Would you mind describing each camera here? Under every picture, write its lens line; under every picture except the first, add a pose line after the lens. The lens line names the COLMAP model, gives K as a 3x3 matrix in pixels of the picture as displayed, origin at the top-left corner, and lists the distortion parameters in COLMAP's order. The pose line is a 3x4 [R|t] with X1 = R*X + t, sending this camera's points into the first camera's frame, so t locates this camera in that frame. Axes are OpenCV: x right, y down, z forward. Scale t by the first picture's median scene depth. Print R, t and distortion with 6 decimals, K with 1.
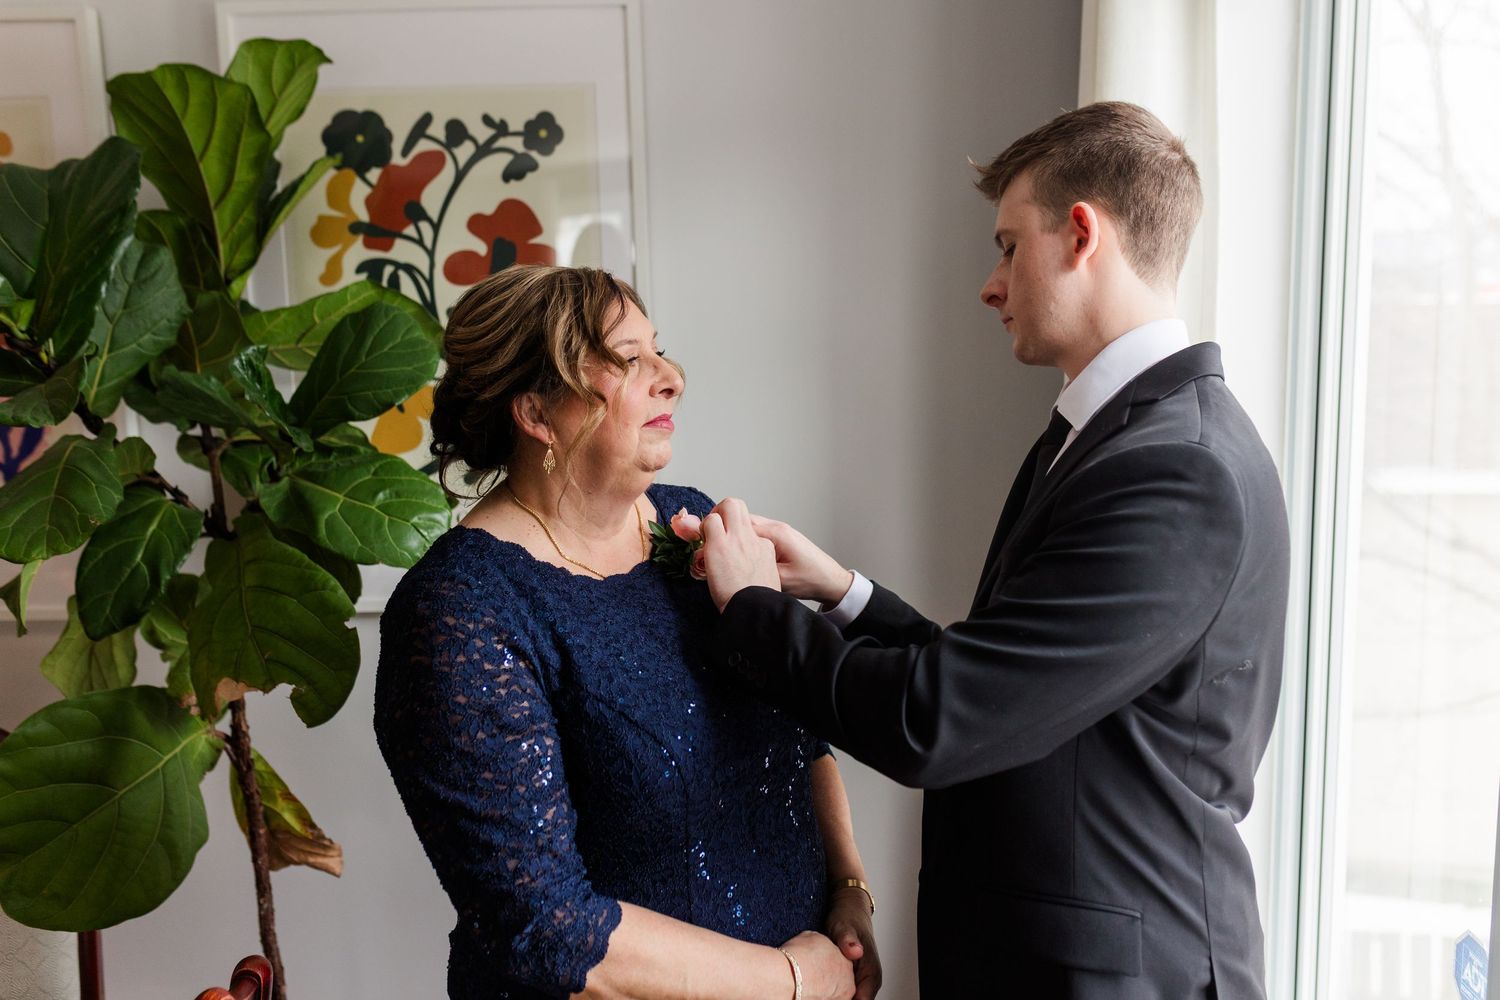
lens RADIAL K [[1433.6, 0, 746.3], [0, 1433.6, 506.9], [0, 0, 1]] dist [0.001025, 0.010955]
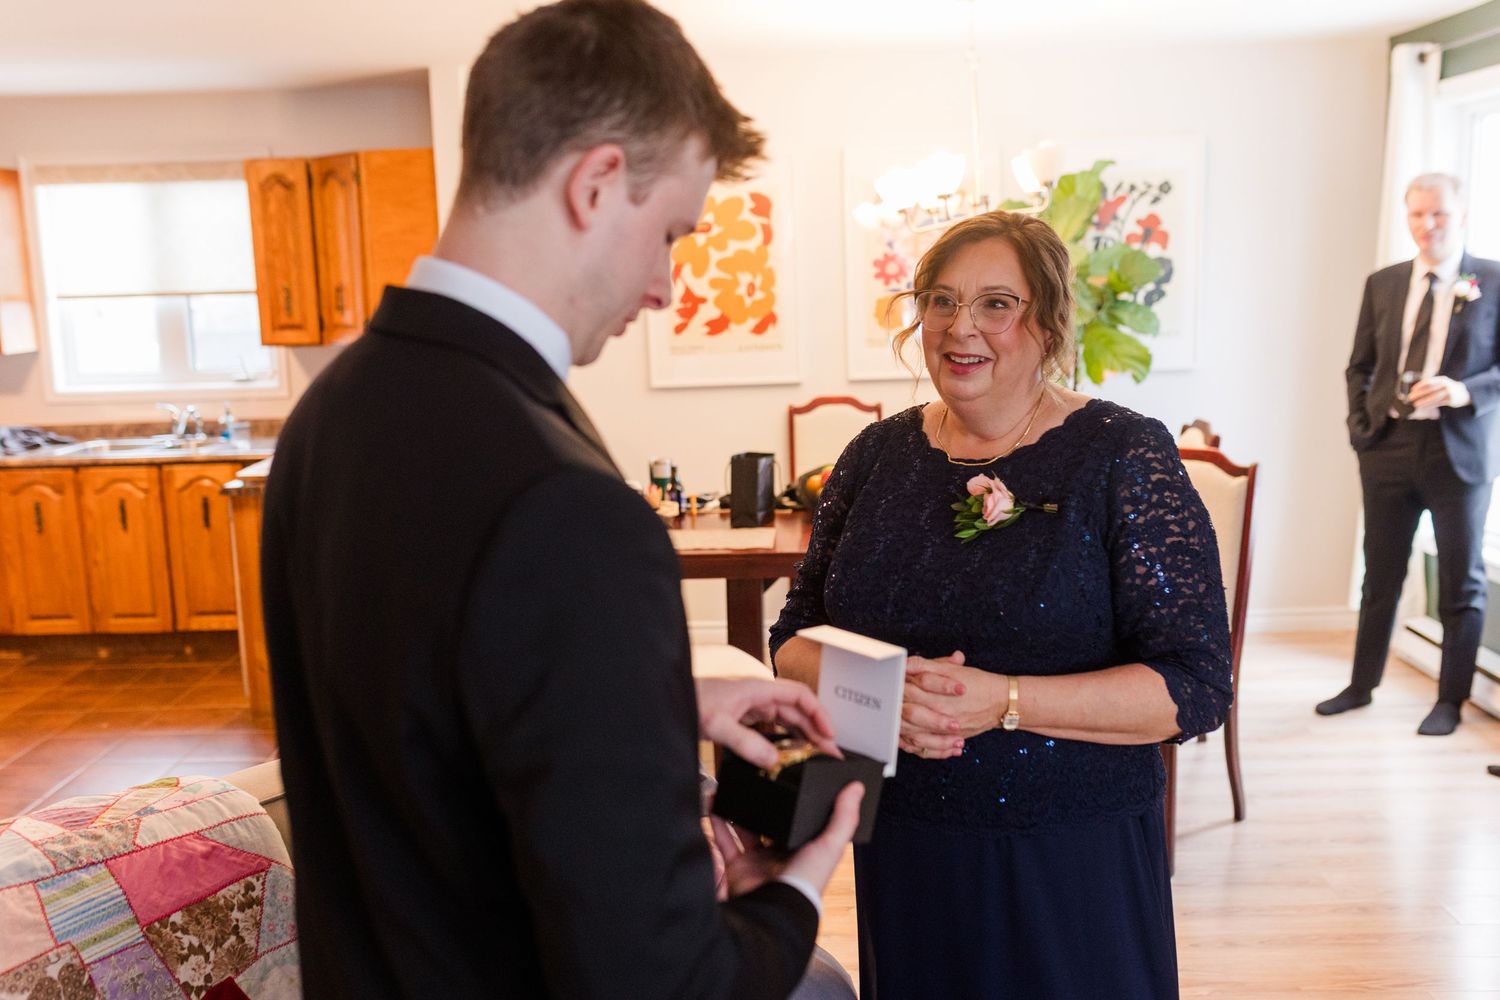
lens RADIAL K [[1433.6, 0, 746.3], [0, 1433.6, 506.9], [0, 0, 1]] dist [0.001025, 0.010955]
pose [[0.999604, -0.007705, -0.027057, -0.933390], [0.007995, 0.999912, 0.010619, 0.330580], [0.026973, -0.010831, 0.999577, -1.868710]]
